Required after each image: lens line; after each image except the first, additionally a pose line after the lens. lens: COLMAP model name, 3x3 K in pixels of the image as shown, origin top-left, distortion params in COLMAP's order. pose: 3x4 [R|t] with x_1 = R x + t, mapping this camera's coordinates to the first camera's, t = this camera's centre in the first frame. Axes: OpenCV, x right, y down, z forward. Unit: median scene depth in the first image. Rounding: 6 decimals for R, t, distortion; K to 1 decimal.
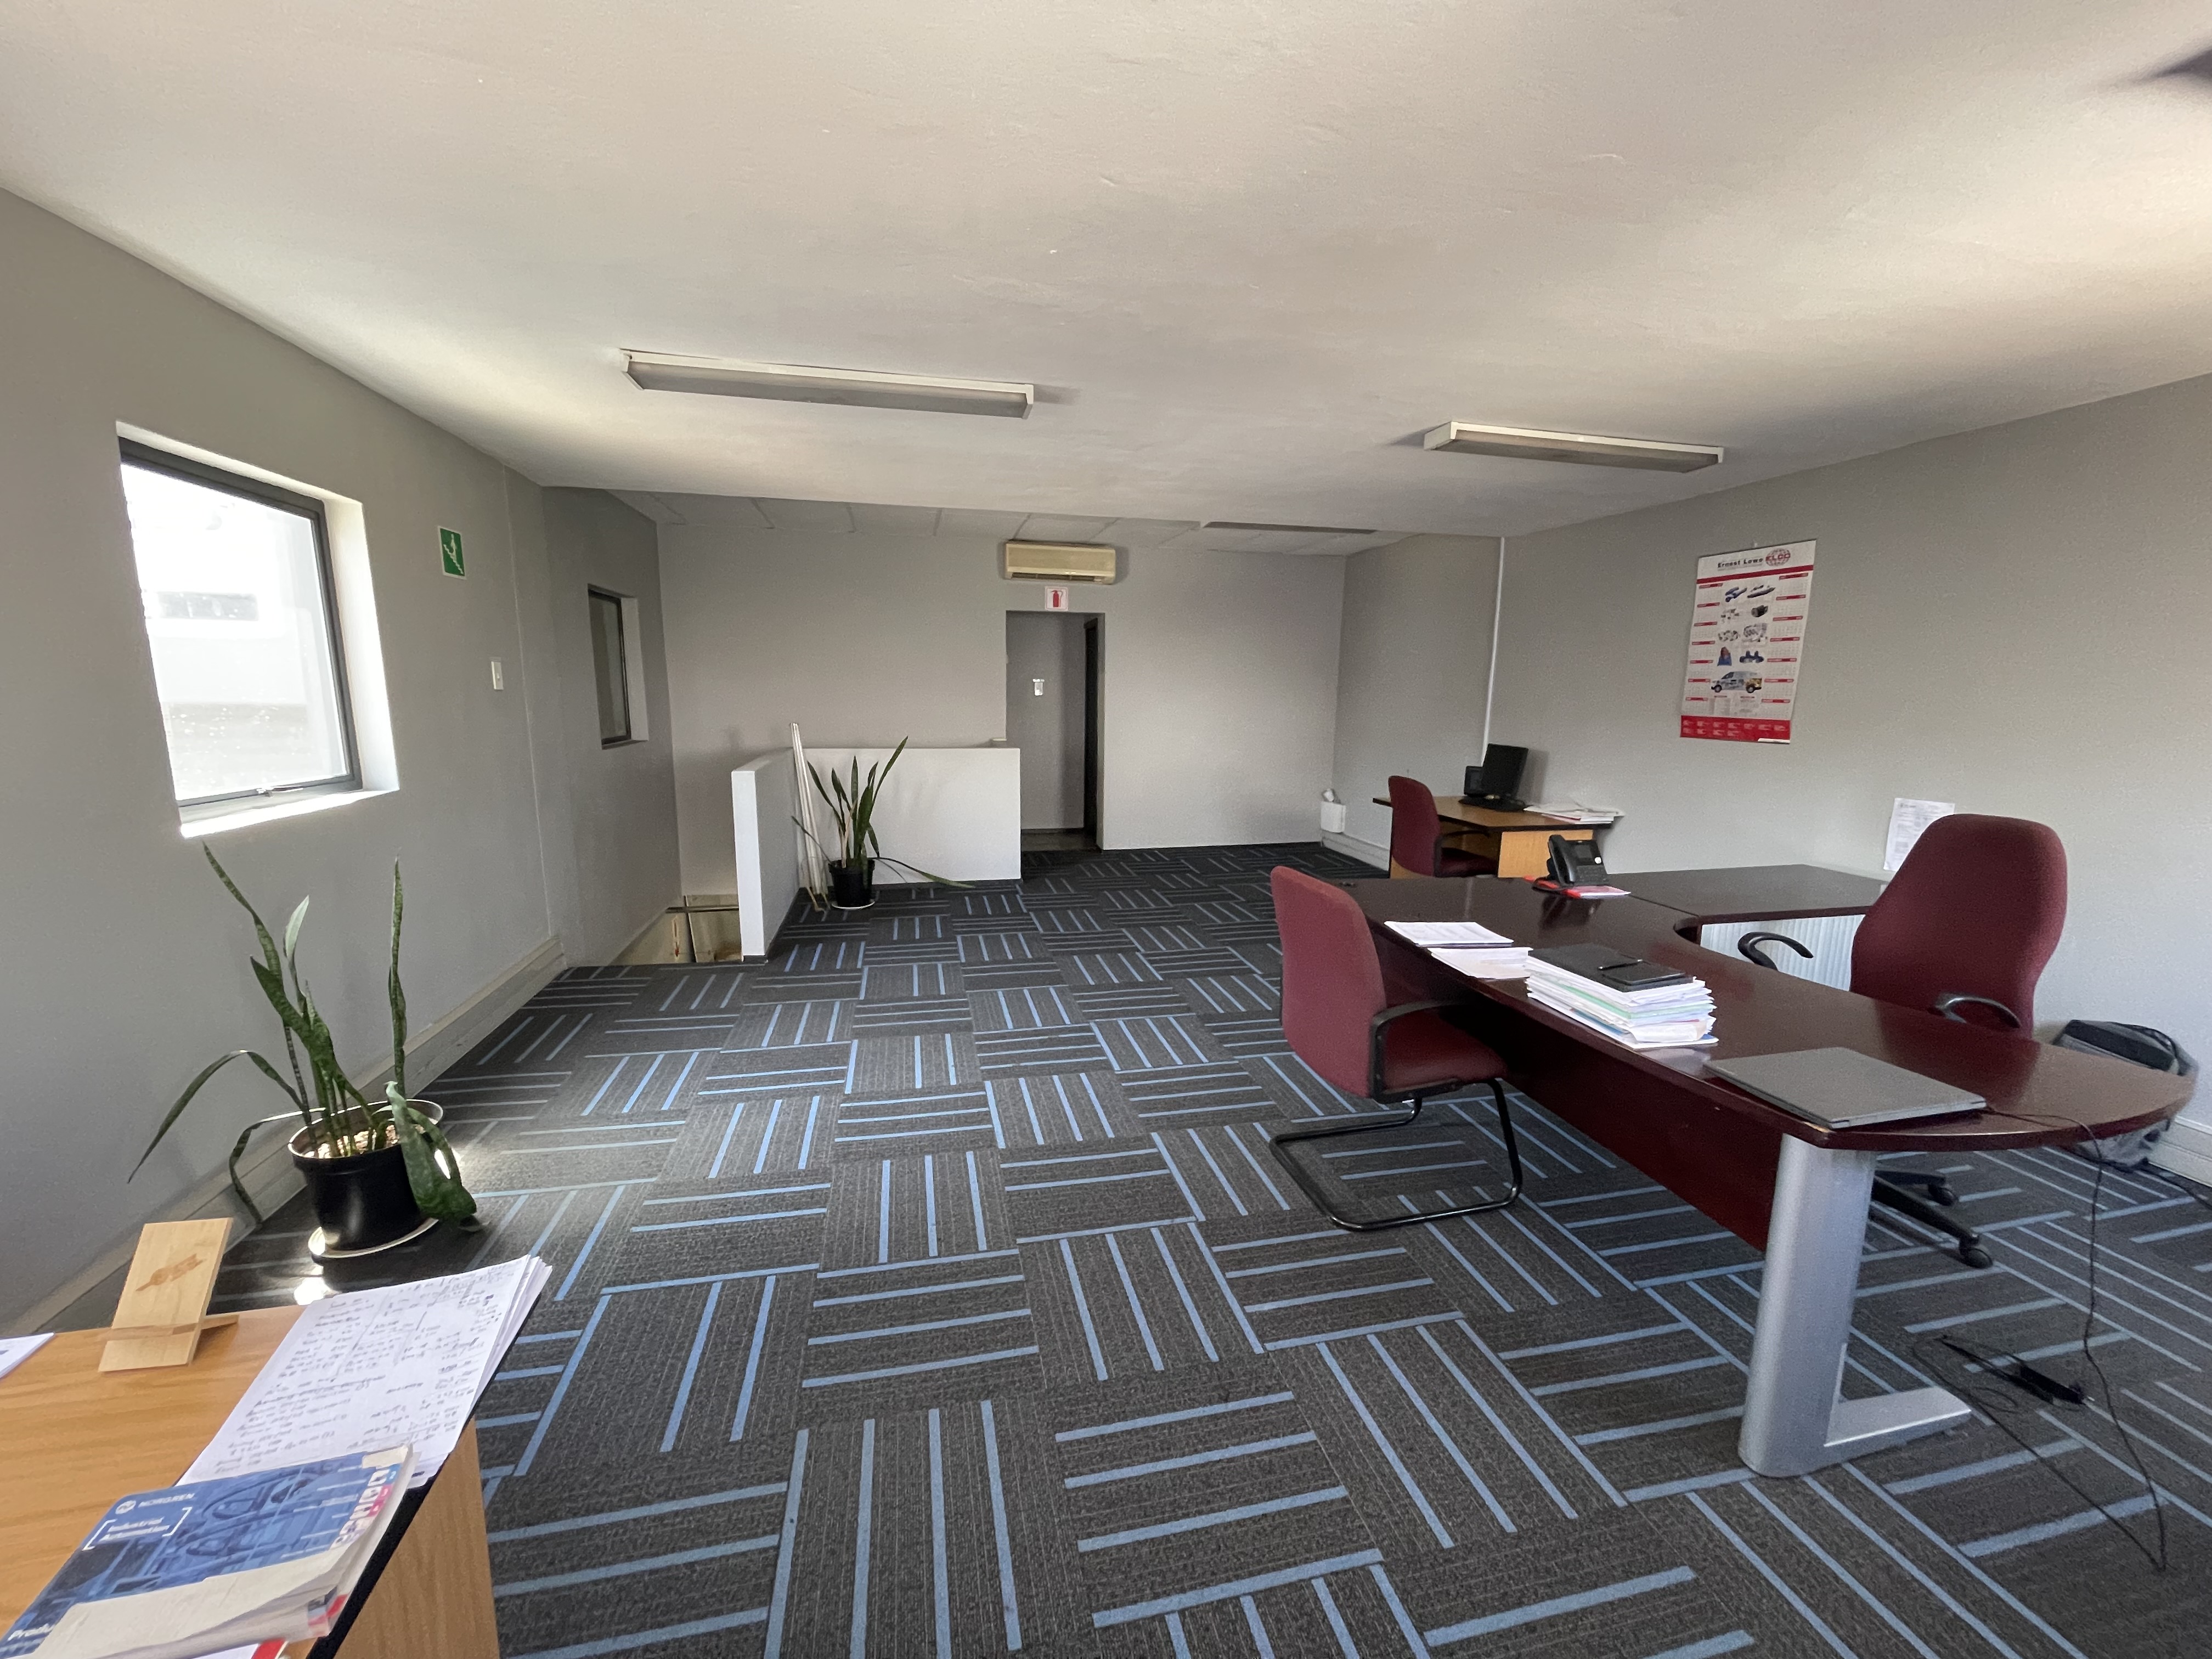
lens RADIAL K [[890.6, 0, 1113.0], [0, 890.6, 834.3], [0, 0, 1]] dist [-0.000153, 0.000023]
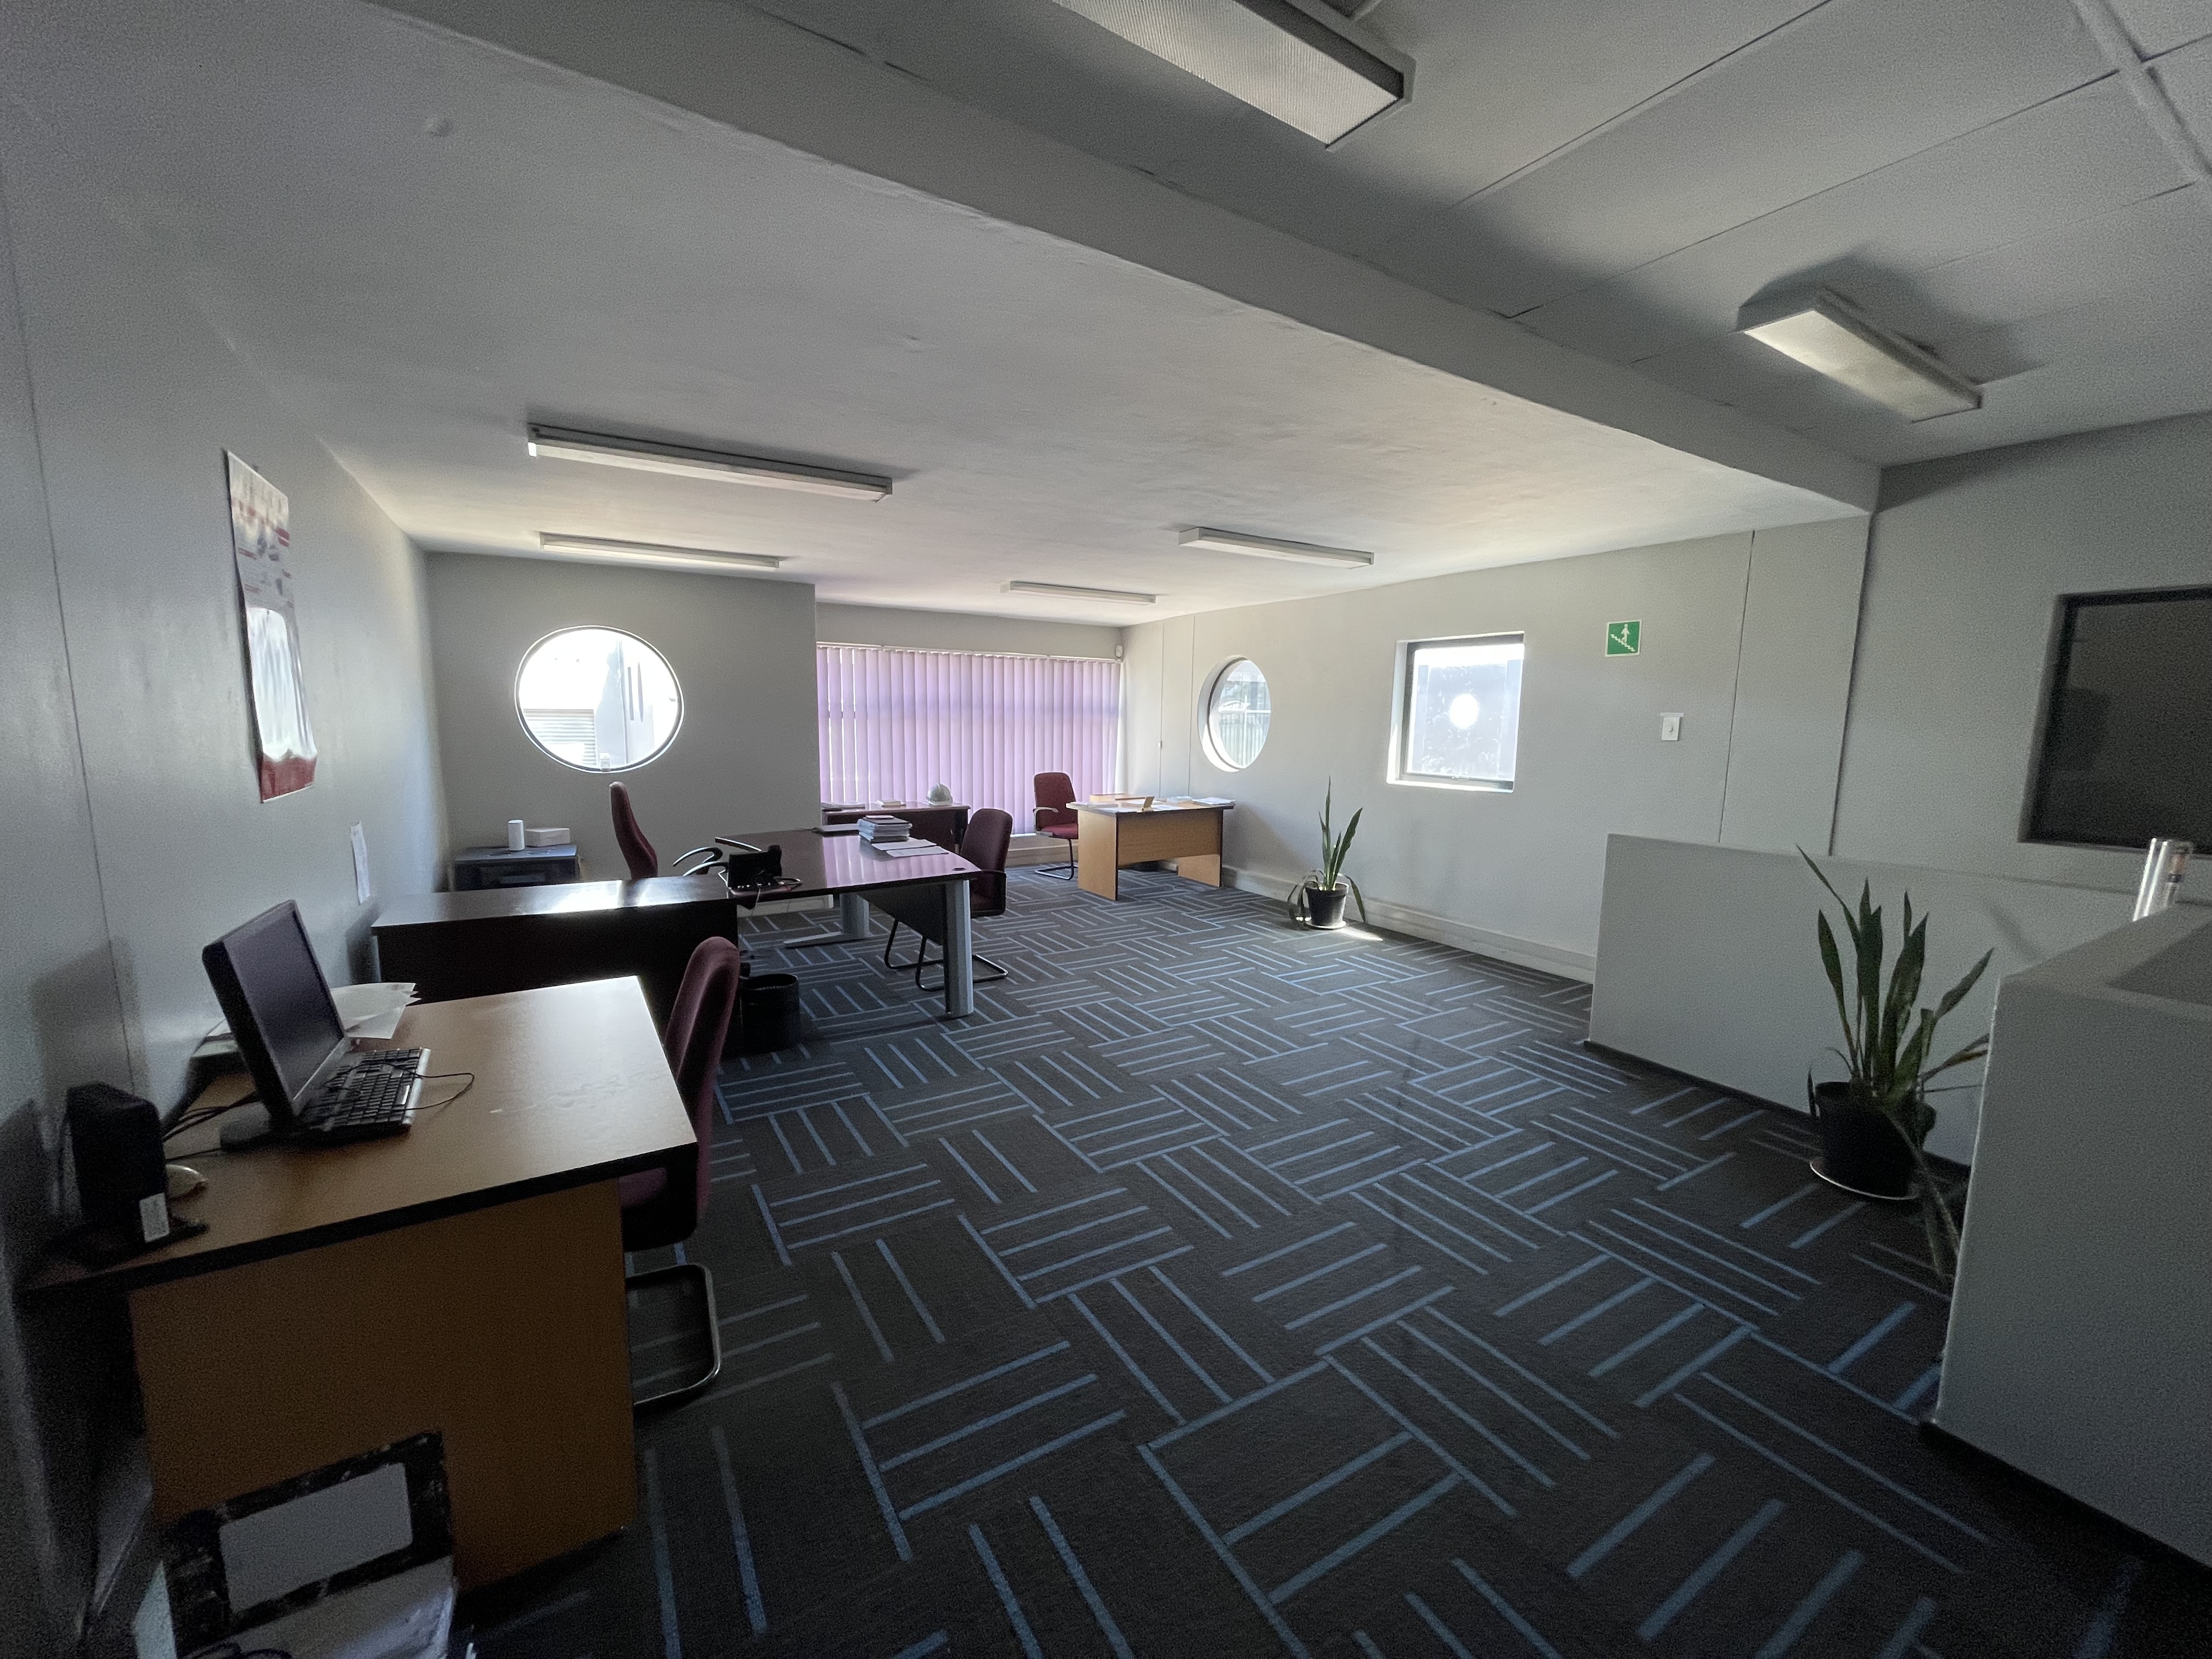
lens RADIAL K [[890.6, 0, 1113.0], [0, 890.6, 834.3], [0, 0, 1]] dist [-0.000153, 0.000023]
pose [[-0.948101, 0.019124, -0.317392, 0.443568], [-0.075213, 0.956374, 0.282296, -0.366413], [0.308944, 0.291518, -0.905302, 2.144499]]
